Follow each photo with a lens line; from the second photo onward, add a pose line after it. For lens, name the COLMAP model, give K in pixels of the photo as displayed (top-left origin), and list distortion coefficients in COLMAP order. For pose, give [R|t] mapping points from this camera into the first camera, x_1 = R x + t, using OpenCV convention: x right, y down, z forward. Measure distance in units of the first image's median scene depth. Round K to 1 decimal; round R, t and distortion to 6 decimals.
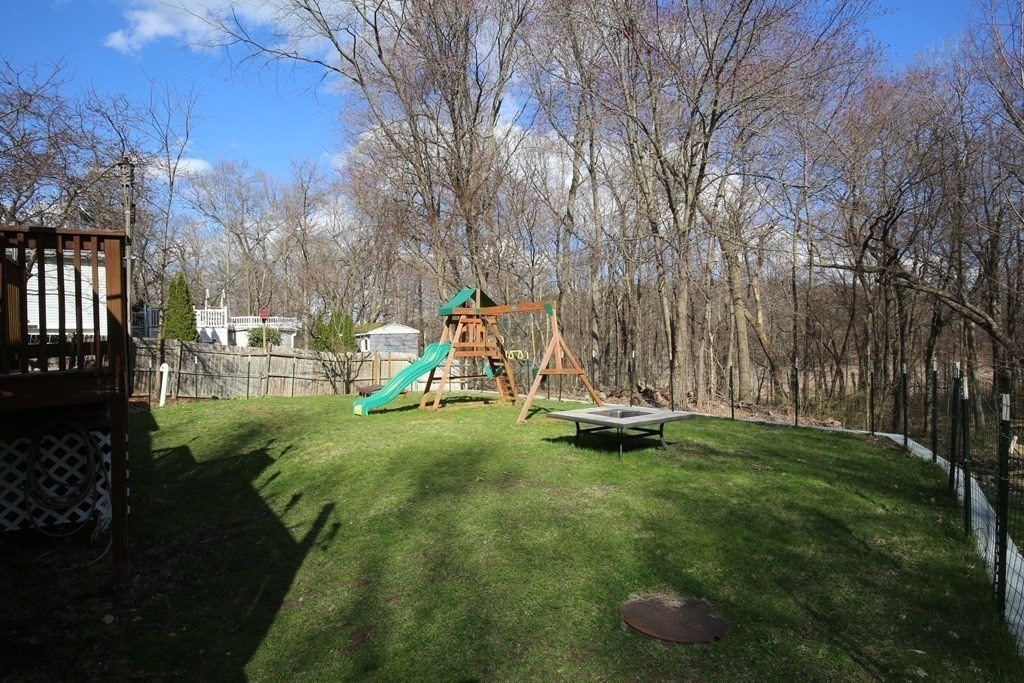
lens RADIAL K [[545.7, 0, 512.8], [0, 545.7, 328.3], [0, 0, 1]] dist [-0.014378, -0.000438]
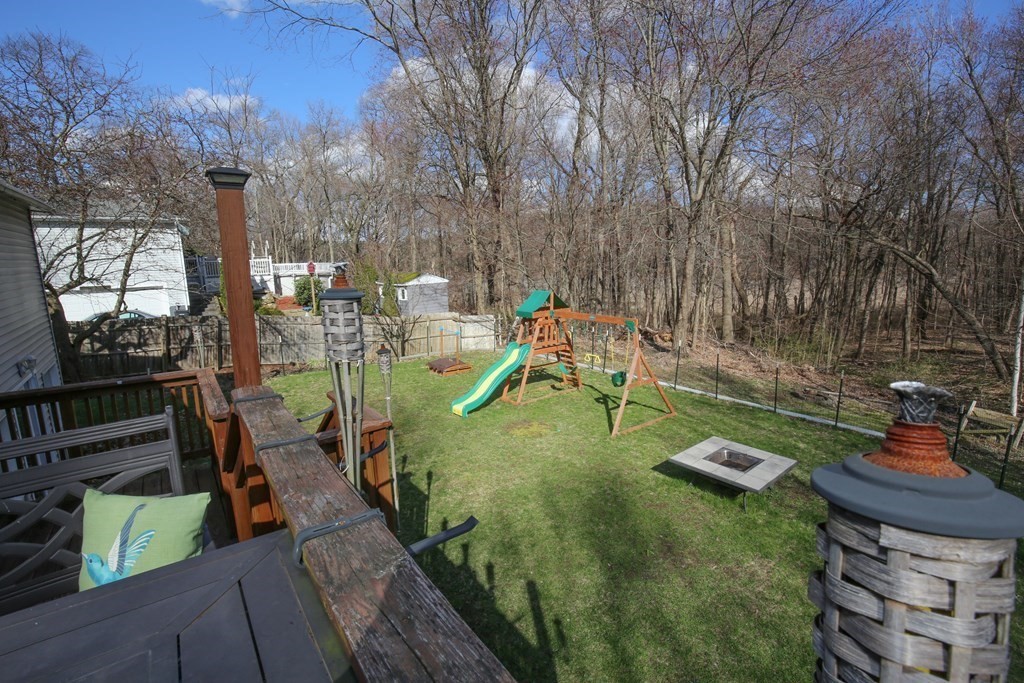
lens RADIAL K [[471.2, 0, 522.9], [0, 471.2, 337.8], [0, 0, 1]] dist [-0.031165, 0.000756]
pose [[0.999342, -0.005209, 0.035897, -0.073391], [-0.001265, 0.984030, 0.177997, -0.070889], [-0.036250, -0.177925, 0.983376, 0.021751]]
